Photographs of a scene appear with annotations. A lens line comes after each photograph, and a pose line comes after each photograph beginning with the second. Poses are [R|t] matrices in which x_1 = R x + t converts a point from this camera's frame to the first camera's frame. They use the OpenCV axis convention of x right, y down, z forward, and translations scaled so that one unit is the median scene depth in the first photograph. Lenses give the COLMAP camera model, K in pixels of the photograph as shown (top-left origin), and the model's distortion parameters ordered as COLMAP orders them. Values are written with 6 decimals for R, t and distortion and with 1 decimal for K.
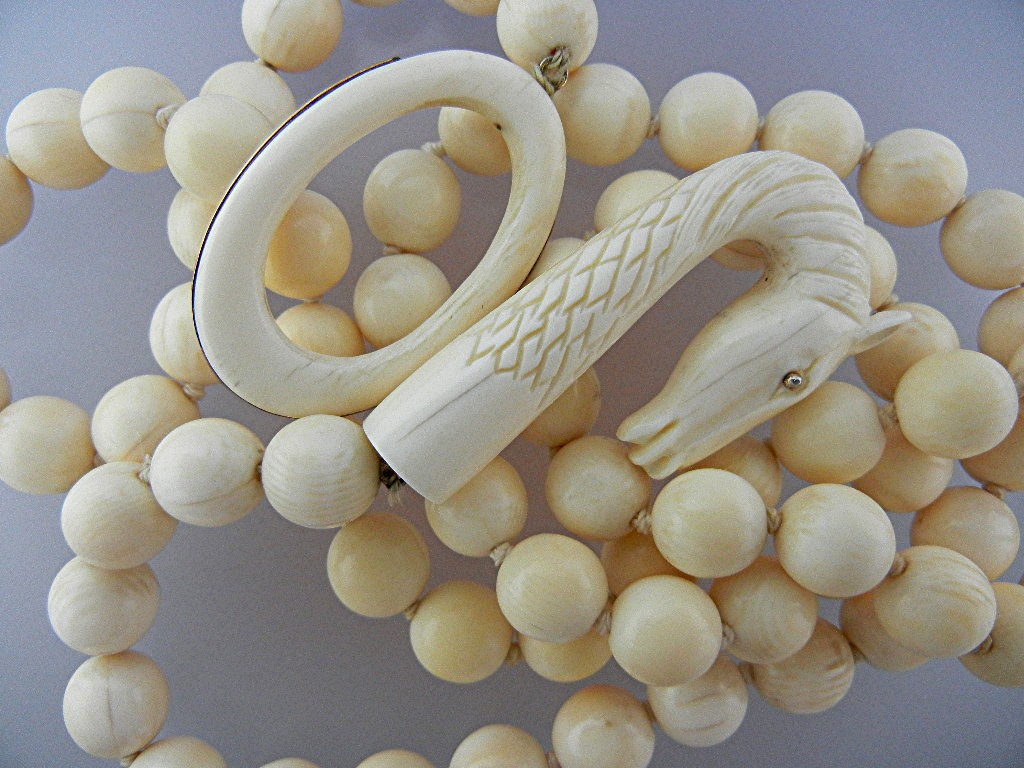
lens RADIAL K [[873.7, 0, 511.6], [0, 873.7, 385.8], [0, 0, 1]] dist [-0.004594, -0.029047]
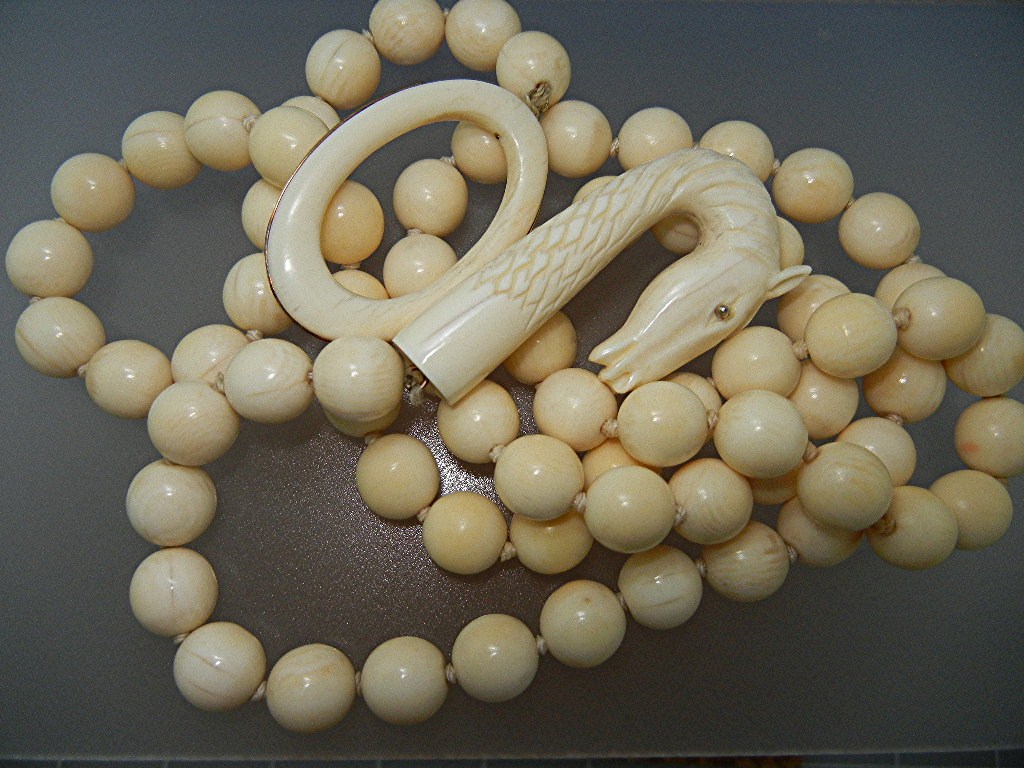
lens RADIAL K [[873.7, 0, 510.2], [0, 873.7, 383.4], [0, 0, 1]] dist [-0.004594, -0.029047]
pose [[0.999937, 0.002999, 0.010803, -0.008229], [-0.000943, 0.982651, -0.185463, 0.334856], [-0.011171, 0.185442, 0.982592, -0.256106]]
